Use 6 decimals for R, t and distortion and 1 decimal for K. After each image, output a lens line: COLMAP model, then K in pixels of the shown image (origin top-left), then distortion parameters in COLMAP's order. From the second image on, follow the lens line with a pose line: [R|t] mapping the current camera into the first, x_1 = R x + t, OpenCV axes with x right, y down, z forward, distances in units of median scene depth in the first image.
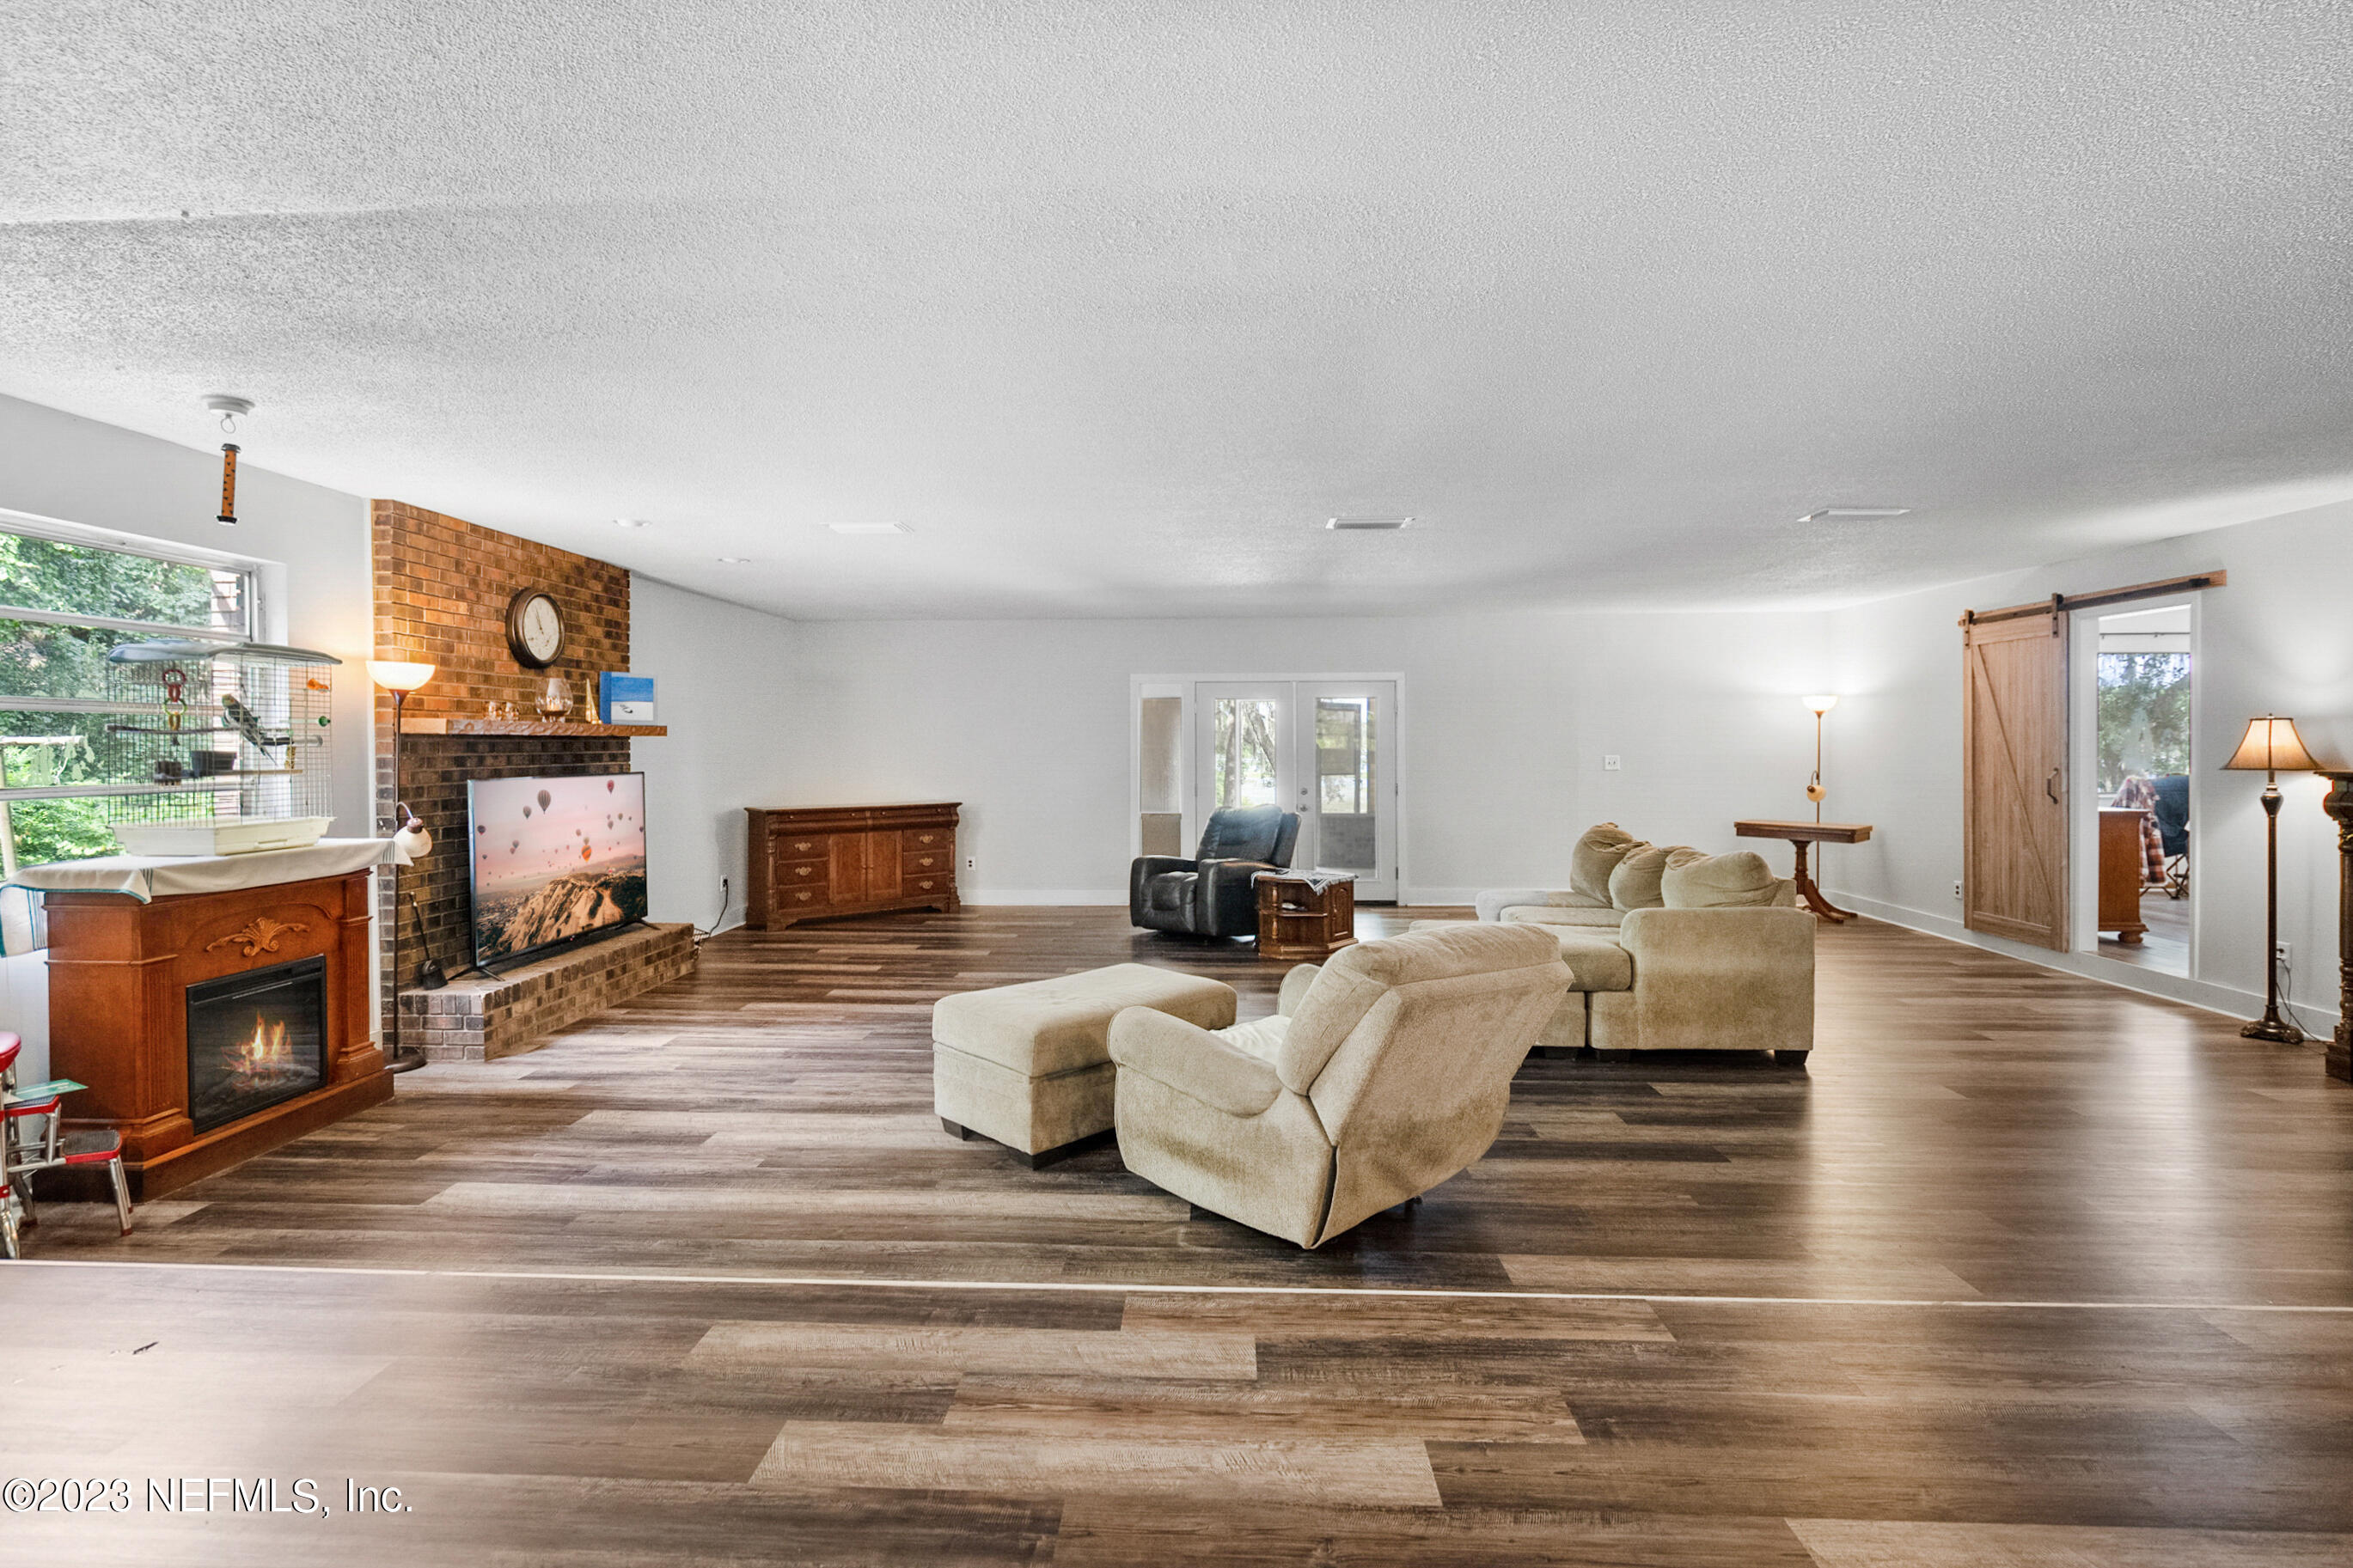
lens RADIAL K [[1100.7, 0, 1176.0], [0, 1100.7, 750.2], [0, 0, 1]] dist [0.001271, -0.000413]
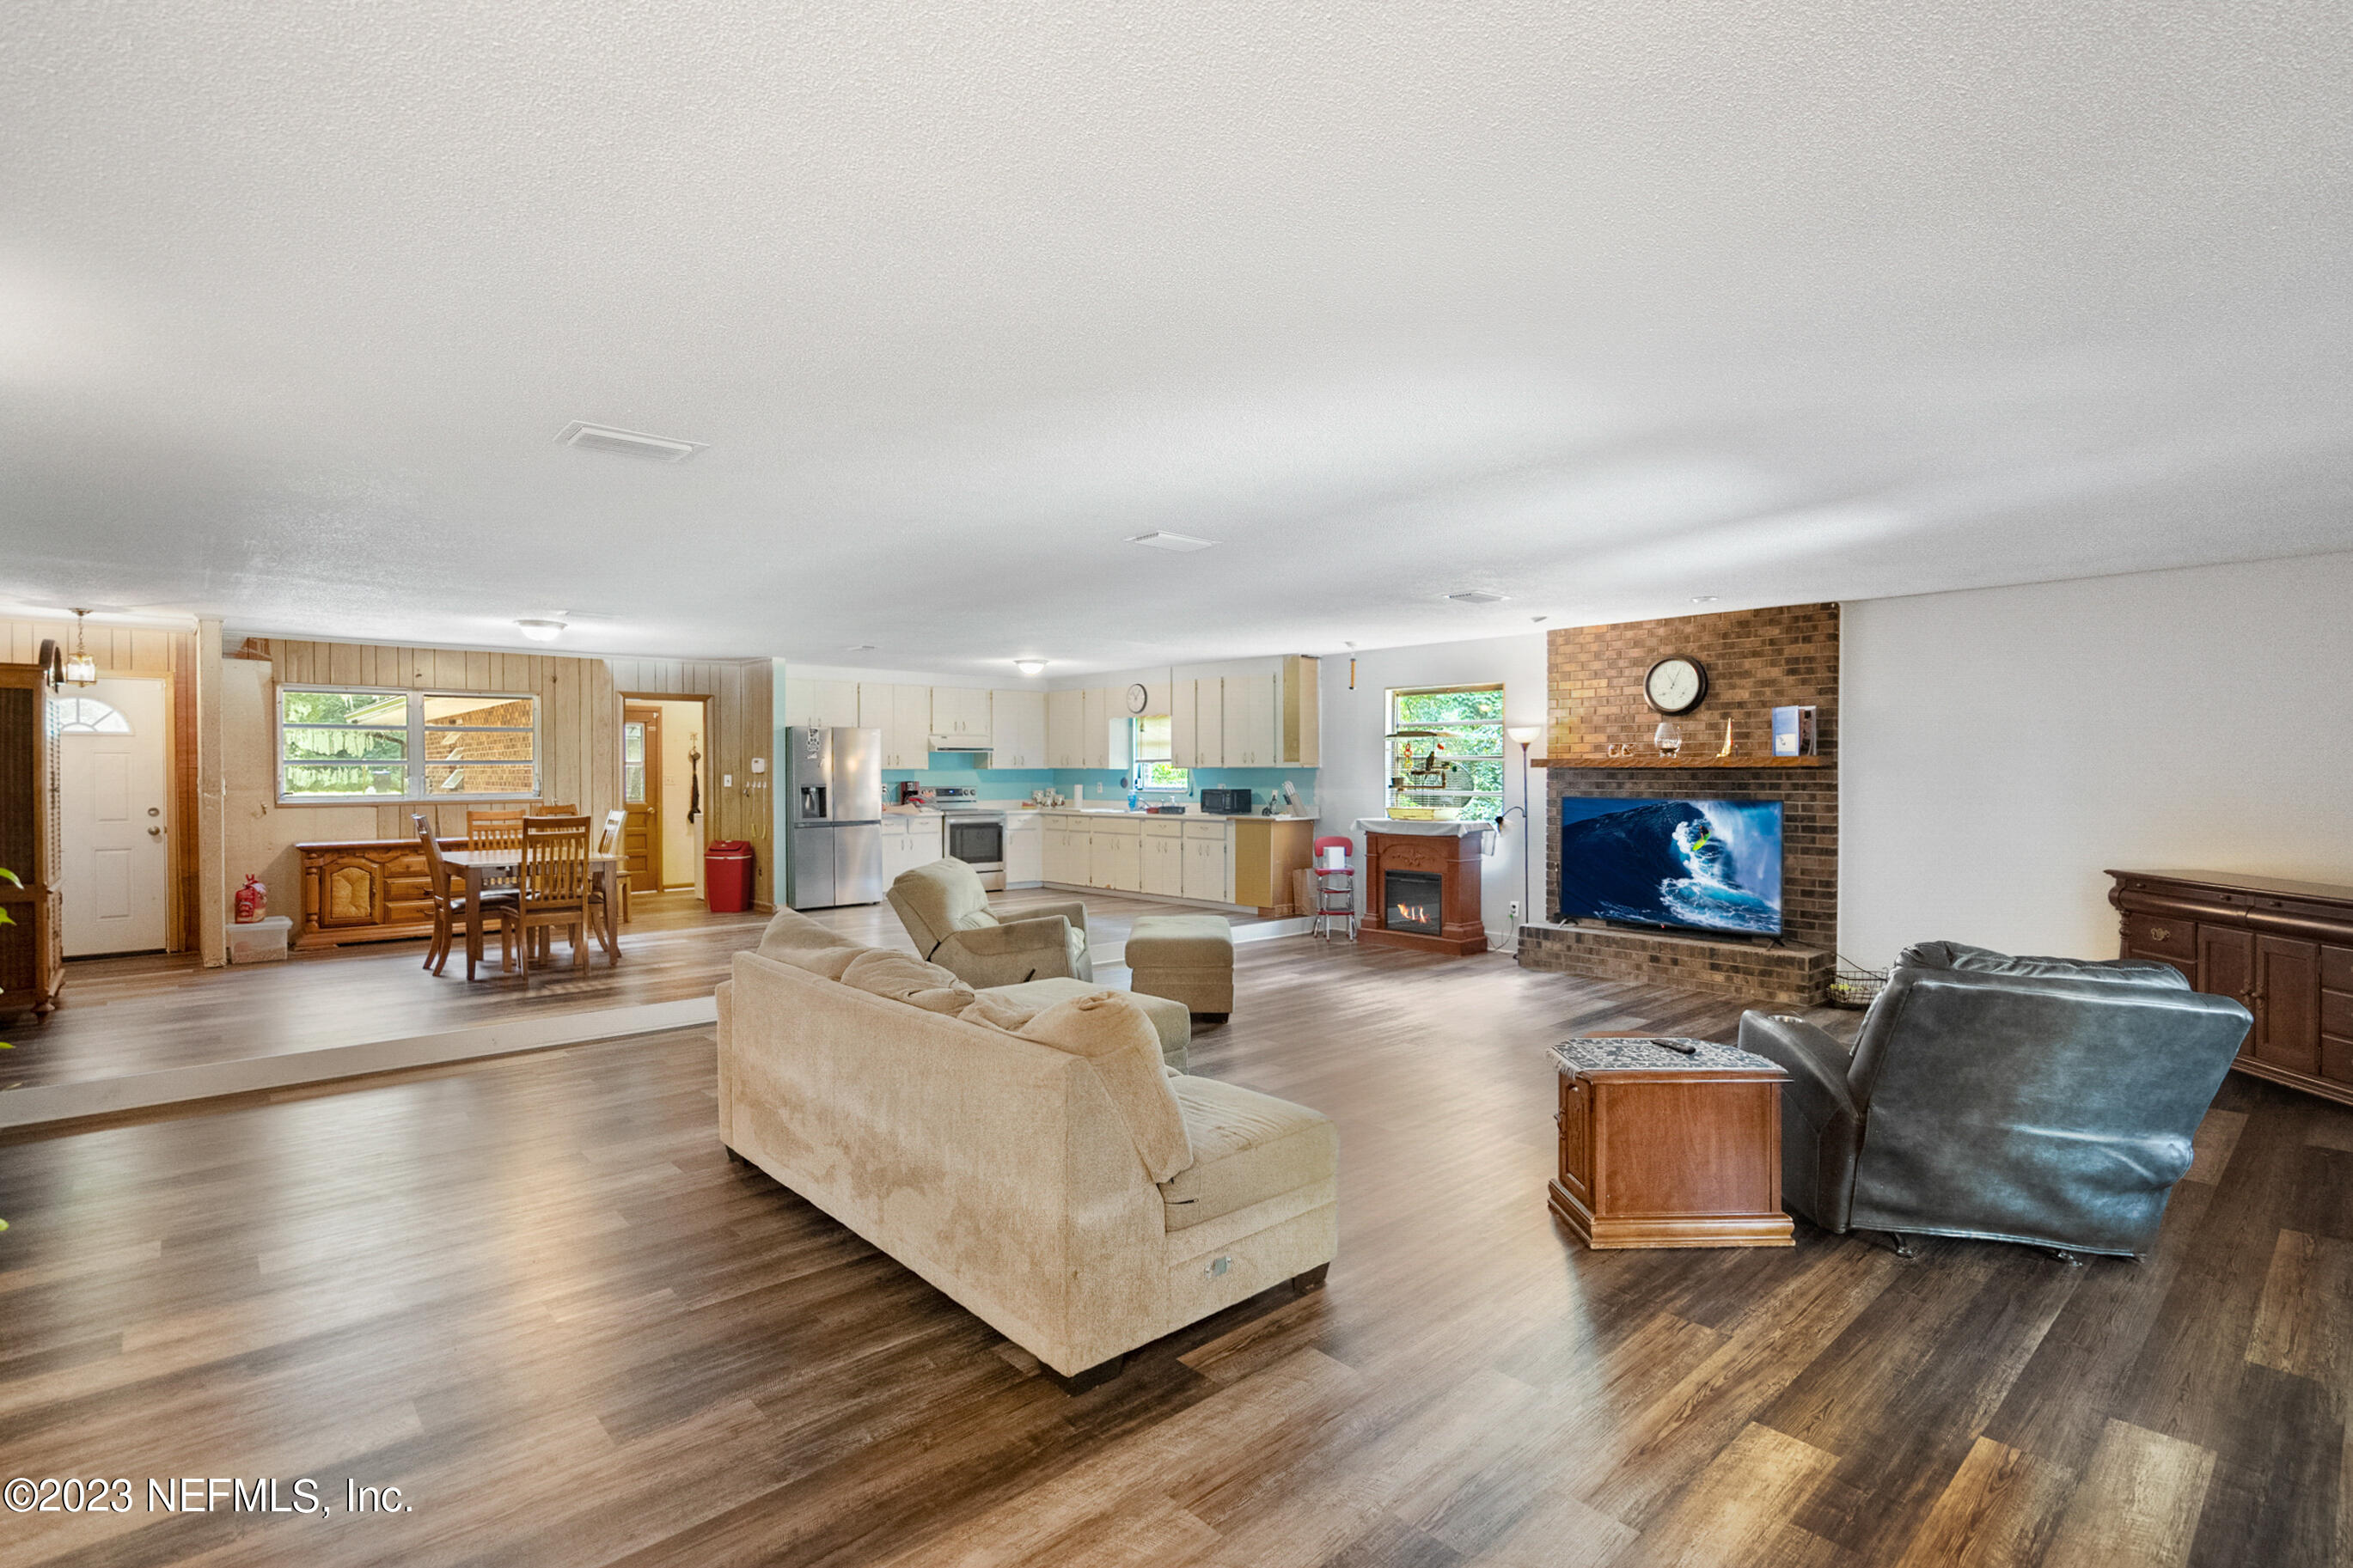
lens RADIAL K [[1102.8, 0, 1168.3], [0, 1102.8, 778.5], [0, 0, 1]] dist [-0.000938, -0.000018]
pose [[-0.714936, 0.009726, -0.699123, 0.834873], [0.000075, 0.999904, 0.013834, -0.020070], [0.699190, 0.009838, -0.714868, 1.674718]]
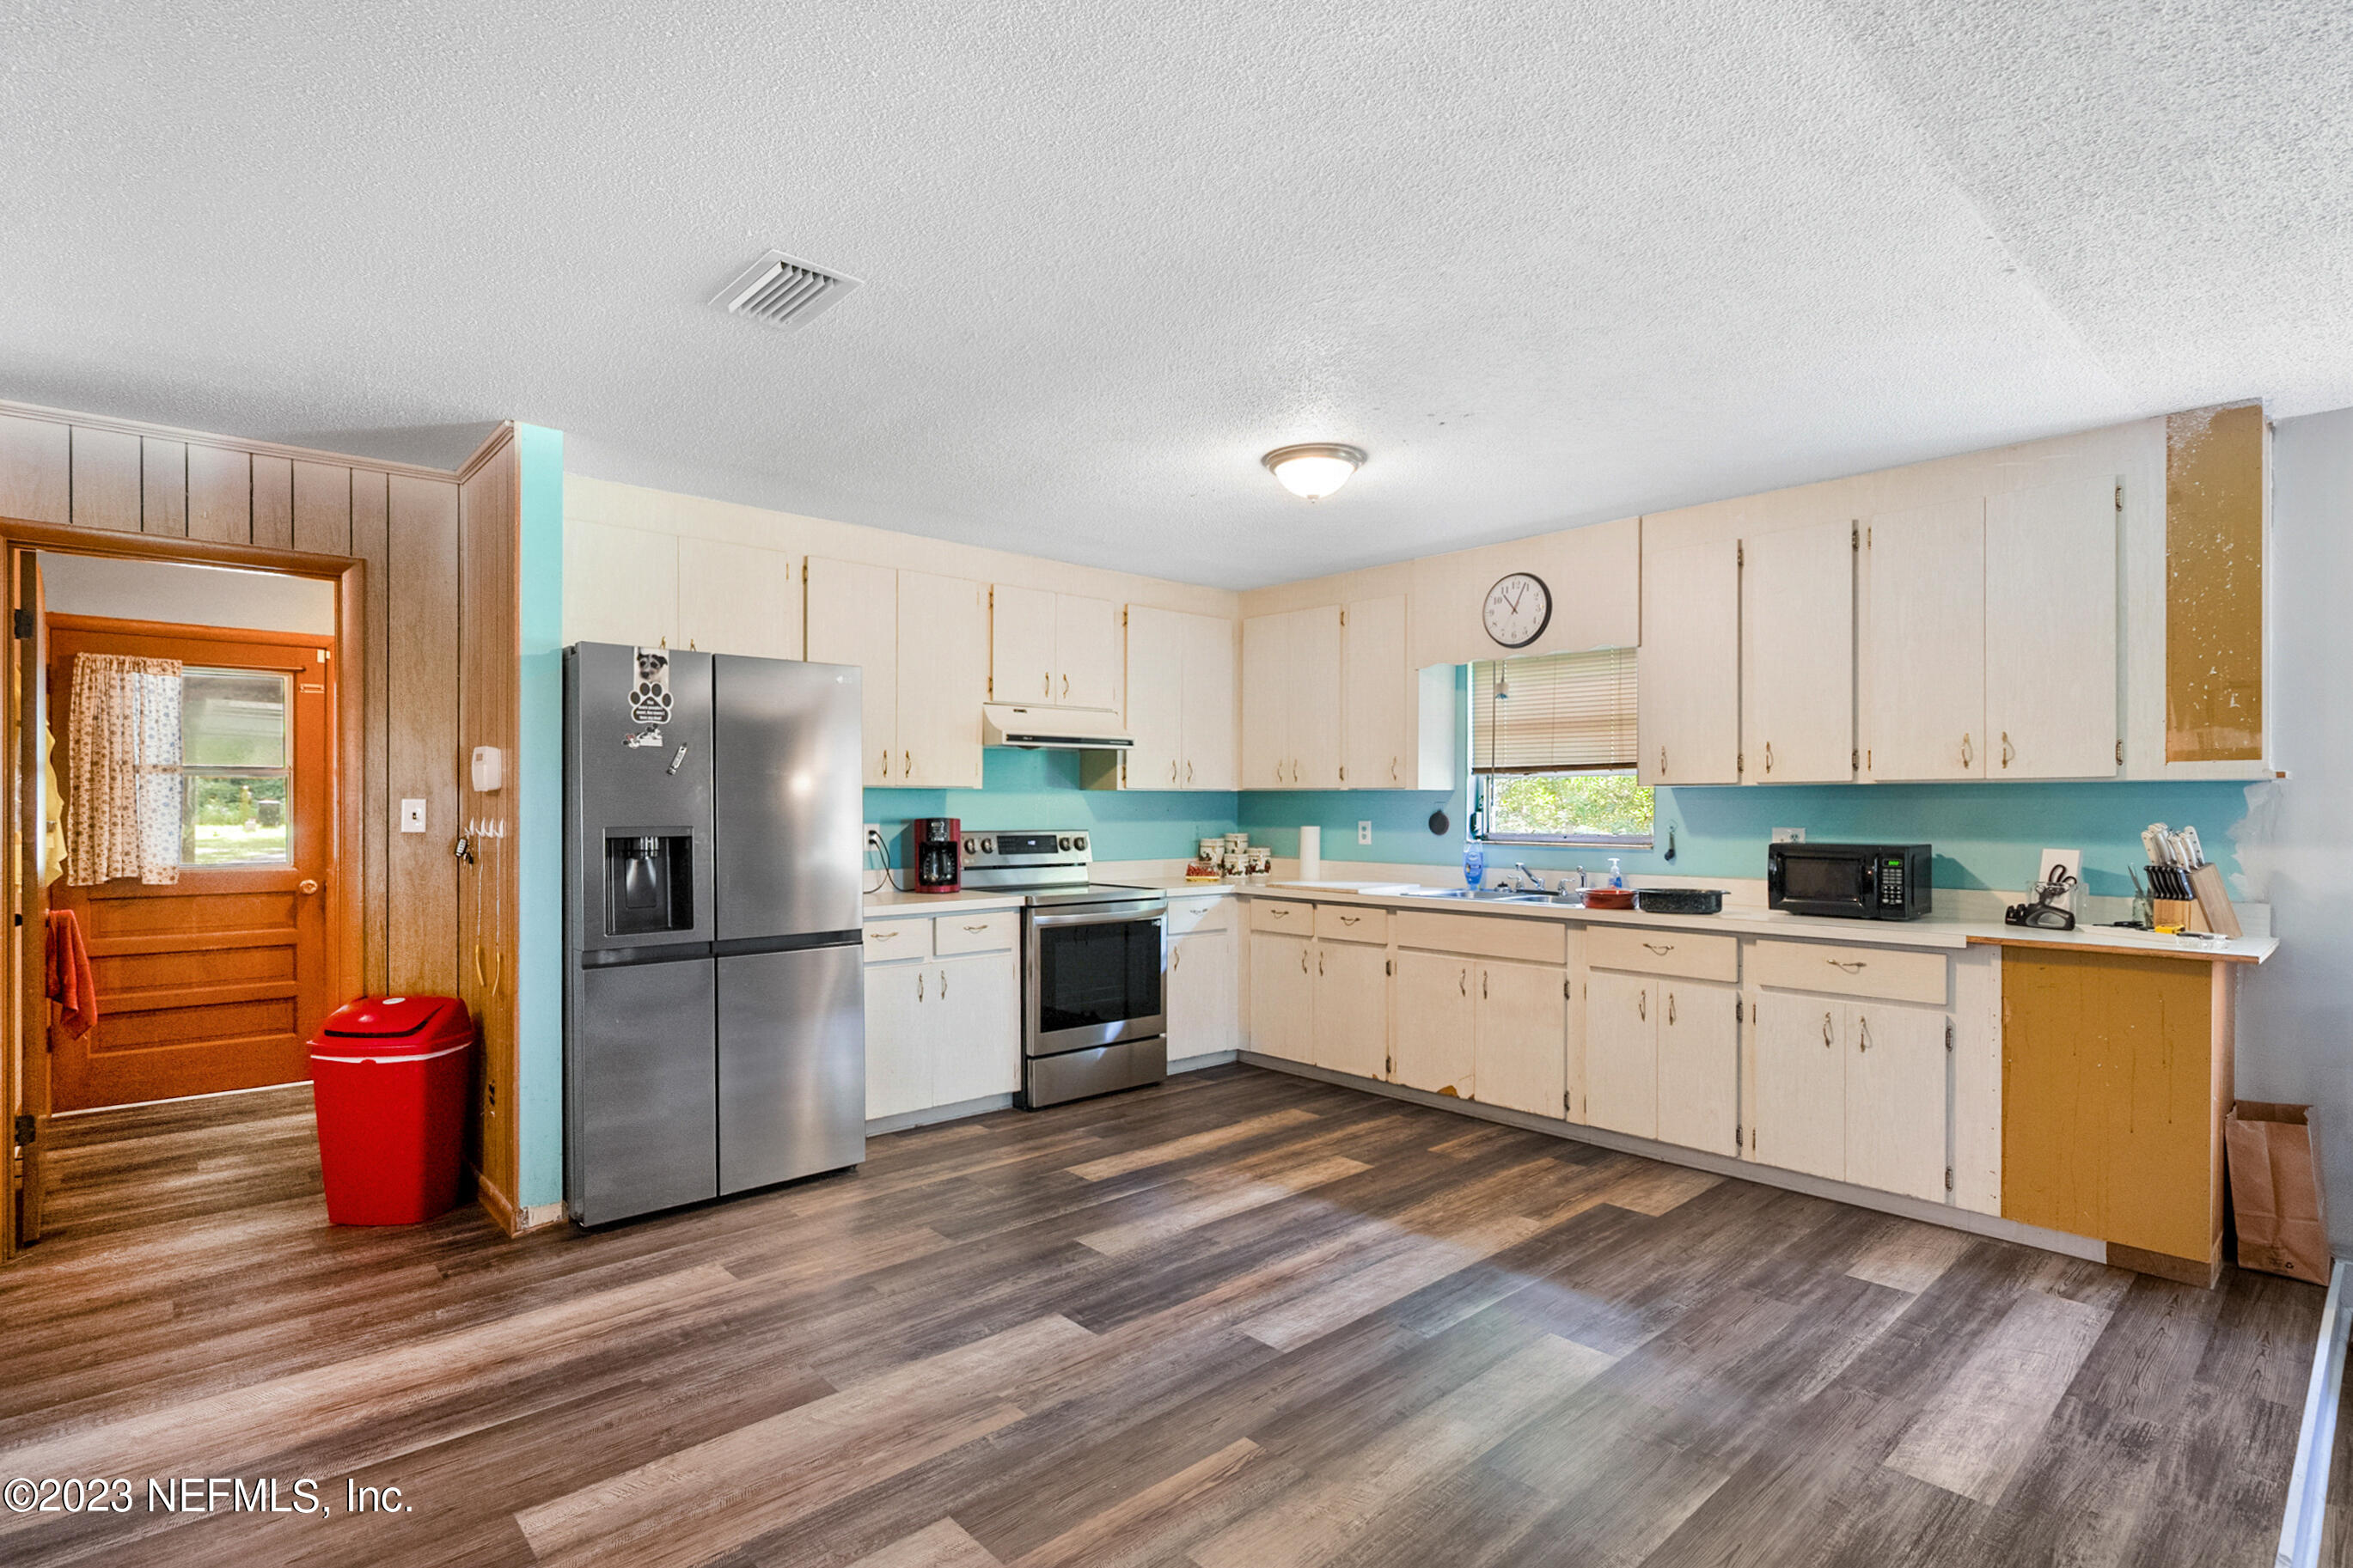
lens RADIAL K [[1130.8, 0, 1173.0], [0, 1130.8, 800.4], [0, 0, 1]] dist [-0.002651, -0.000128]
pose [[-0.711846, -0.001005, -0.702335, 0.159200], [-0.003315, 0.999993, 0.001929, -0.000258], [0.702328, 0.003701, -0.711844, 0.506421]]
